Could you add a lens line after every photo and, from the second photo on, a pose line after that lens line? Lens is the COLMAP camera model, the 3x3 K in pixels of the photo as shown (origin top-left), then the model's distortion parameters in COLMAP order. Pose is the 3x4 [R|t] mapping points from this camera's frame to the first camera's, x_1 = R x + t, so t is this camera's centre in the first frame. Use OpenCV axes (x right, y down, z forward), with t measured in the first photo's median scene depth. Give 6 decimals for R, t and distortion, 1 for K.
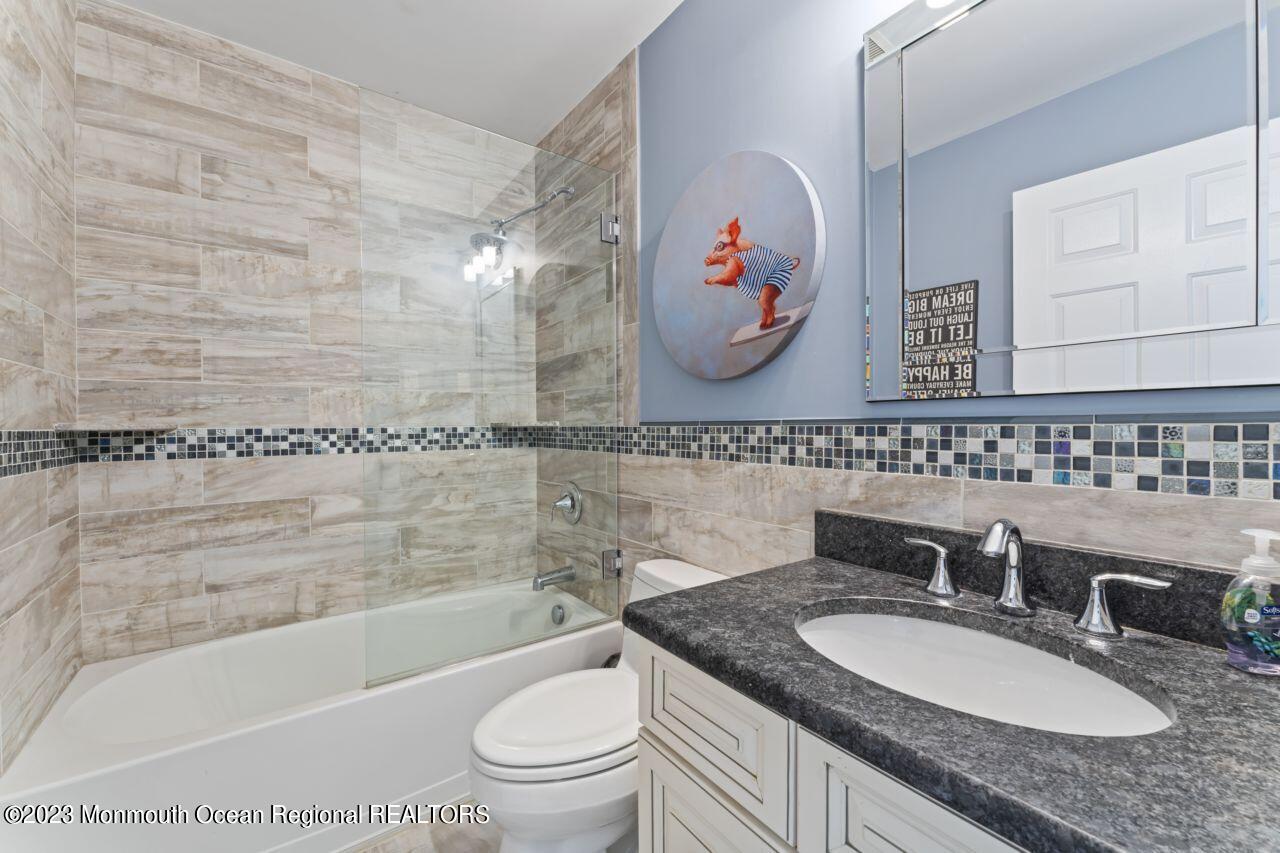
lens RADIAL K [[533.9, 0, 638.3], [0, 533.9, 425.4], [0, 0, 1]] dist [-0.006749, 0.000069]
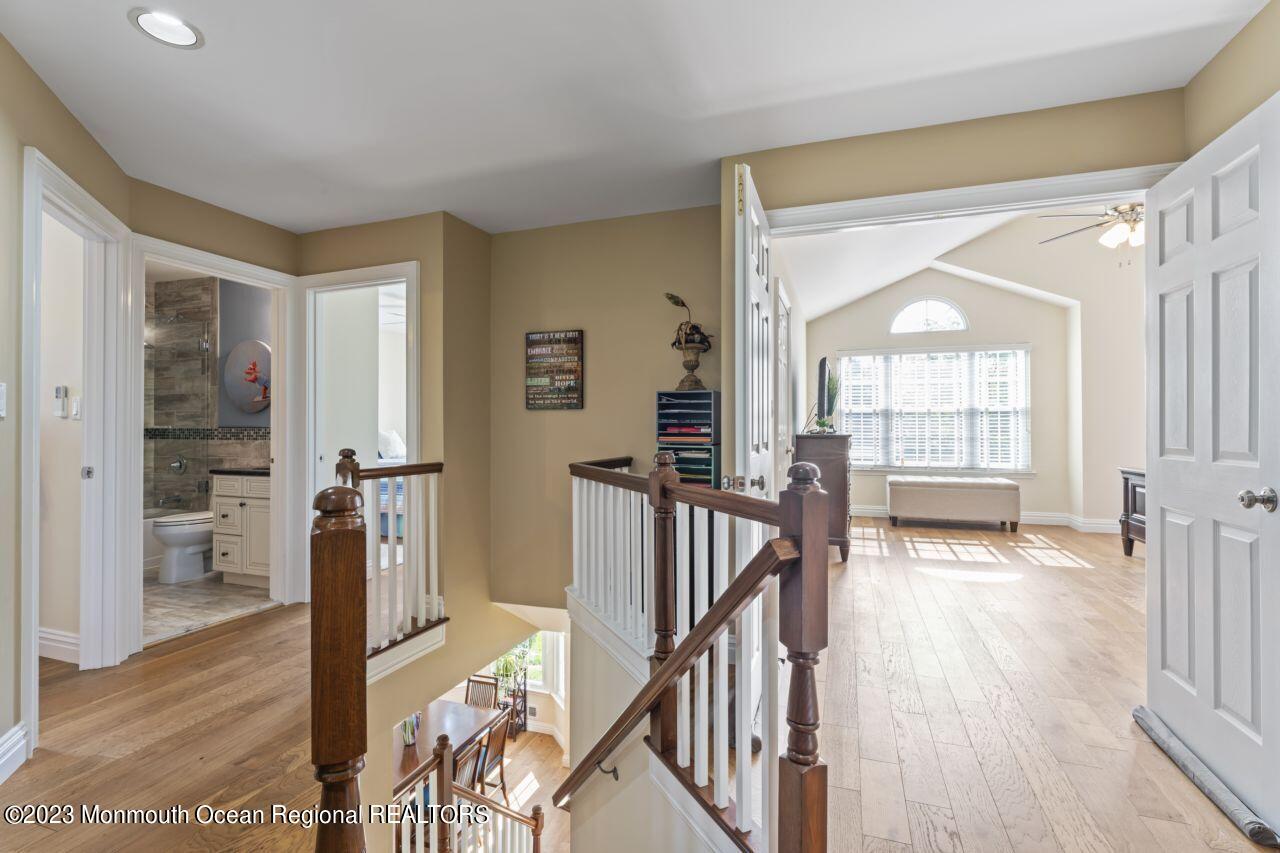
lens RADIAL K [[609.2, 0, 638.4], [0, 609.2, 421.4], [0, 0, 1]] dist [-0.001874, -0.000180]
pose [[0.831954, 0.008542, 0.554778, 0.053731], [-0.003151, 0.999938, -0.010671, -0.006247], [-0.554835, 0.007130, 0.831930, -2.234491]]
